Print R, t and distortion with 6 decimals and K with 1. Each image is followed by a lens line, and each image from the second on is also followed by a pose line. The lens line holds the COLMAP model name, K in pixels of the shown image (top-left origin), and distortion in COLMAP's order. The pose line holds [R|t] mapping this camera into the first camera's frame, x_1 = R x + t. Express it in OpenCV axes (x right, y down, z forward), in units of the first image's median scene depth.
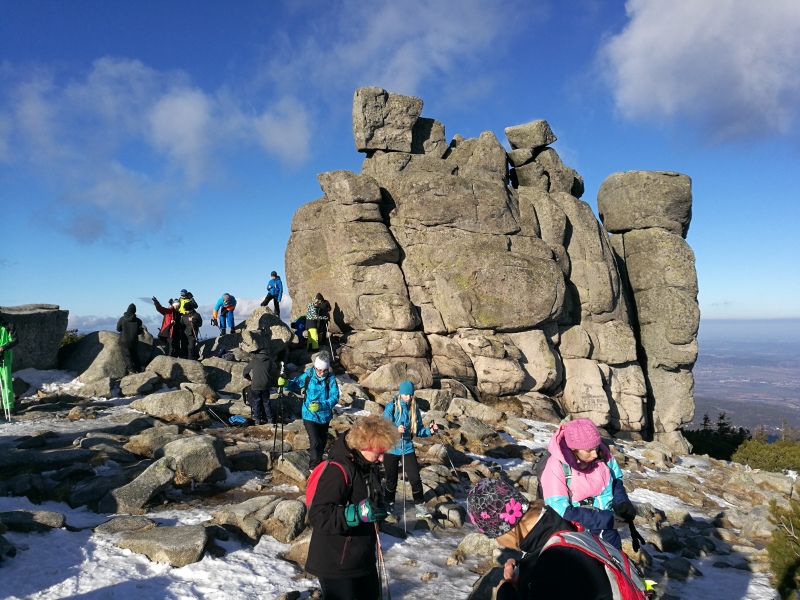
lens RADIAL K [[646.5, 0, 396.8], [0, 646.5, 308.3], [0, 0, 1]] dist [0.006715, -0.005449]
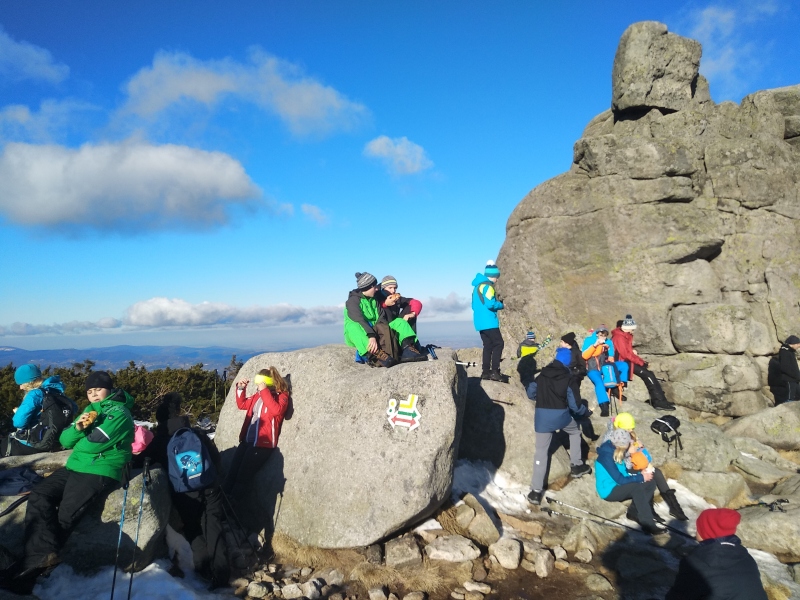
lens RADIAL K [[612.7, 0, 391.9], [0, 612.7, 301.6], [0, 0, 1]] dist [-0.030643, 0.002329]
pose [[0.990590, -0.019118, 0.135520, -0.448137], [0.021212, 0.999677, -0.014025, -0.021572], [-0.135208, 0.016768, 0.990675, 0.376196]]
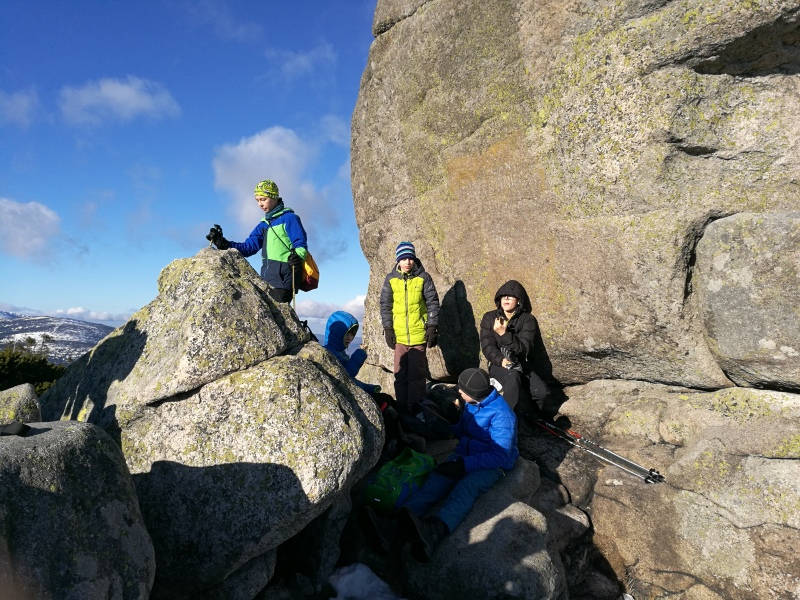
lens RADIAL K [[646.5, 0, 397.1], [0, 646.5, 294.3], [0, 0, 1]] dist [0.006715, -0.005449]
pose [[0.992737, 0.022239, -0.118229, -0.125812], [-0.025233, 0.999396, -0.023887, 0.010715], [0.117626, 0.026697, 0.992699, 0.781109]]
